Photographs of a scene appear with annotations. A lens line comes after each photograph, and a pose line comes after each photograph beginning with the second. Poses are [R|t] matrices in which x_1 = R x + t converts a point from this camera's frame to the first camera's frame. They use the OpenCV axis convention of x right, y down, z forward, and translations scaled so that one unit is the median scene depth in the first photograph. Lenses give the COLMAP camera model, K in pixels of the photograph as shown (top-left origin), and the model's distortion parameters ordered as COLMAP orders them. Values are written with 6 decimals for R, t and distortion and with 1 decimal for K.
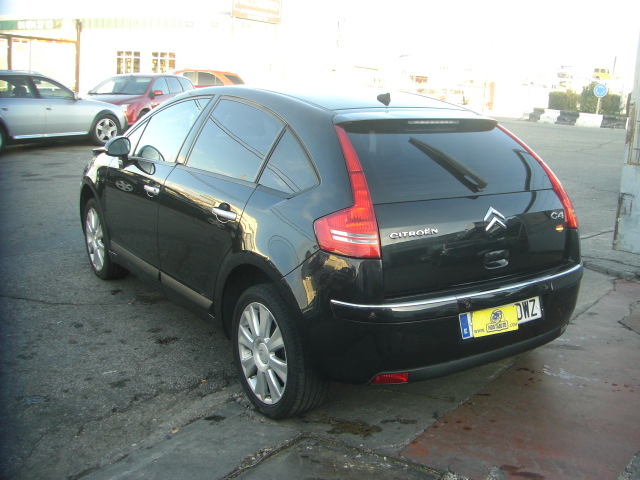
lens RADIAL K [[719.3, 0, 380.4], [0, 719.3, 242.5], [0, 0, 1]] dist [-0.181270, 0.098140]
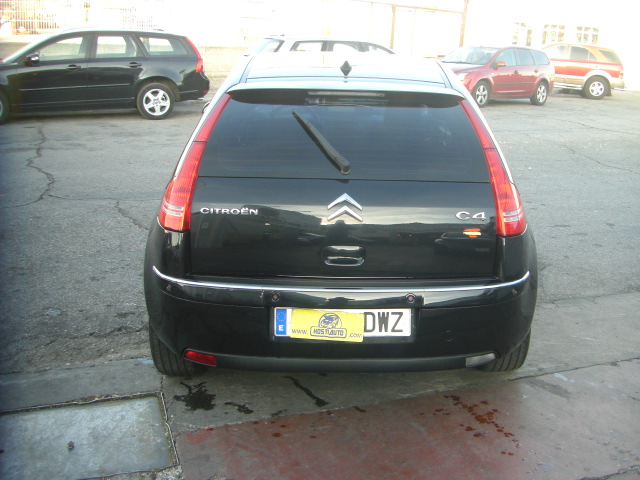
lens RADIAL K [[719.3, 0, 380.4], [0, 719.3, 242.5], [0, 0, 1]] dist [-0.181270, 0.098140]
pose [[0.830256, 0.148009, -0.537371, 0.642043], [-0.129607, 0.988938, 0.072137, -0.057865], [0.542104, 0.009755, 0.840255, 0.297127]]
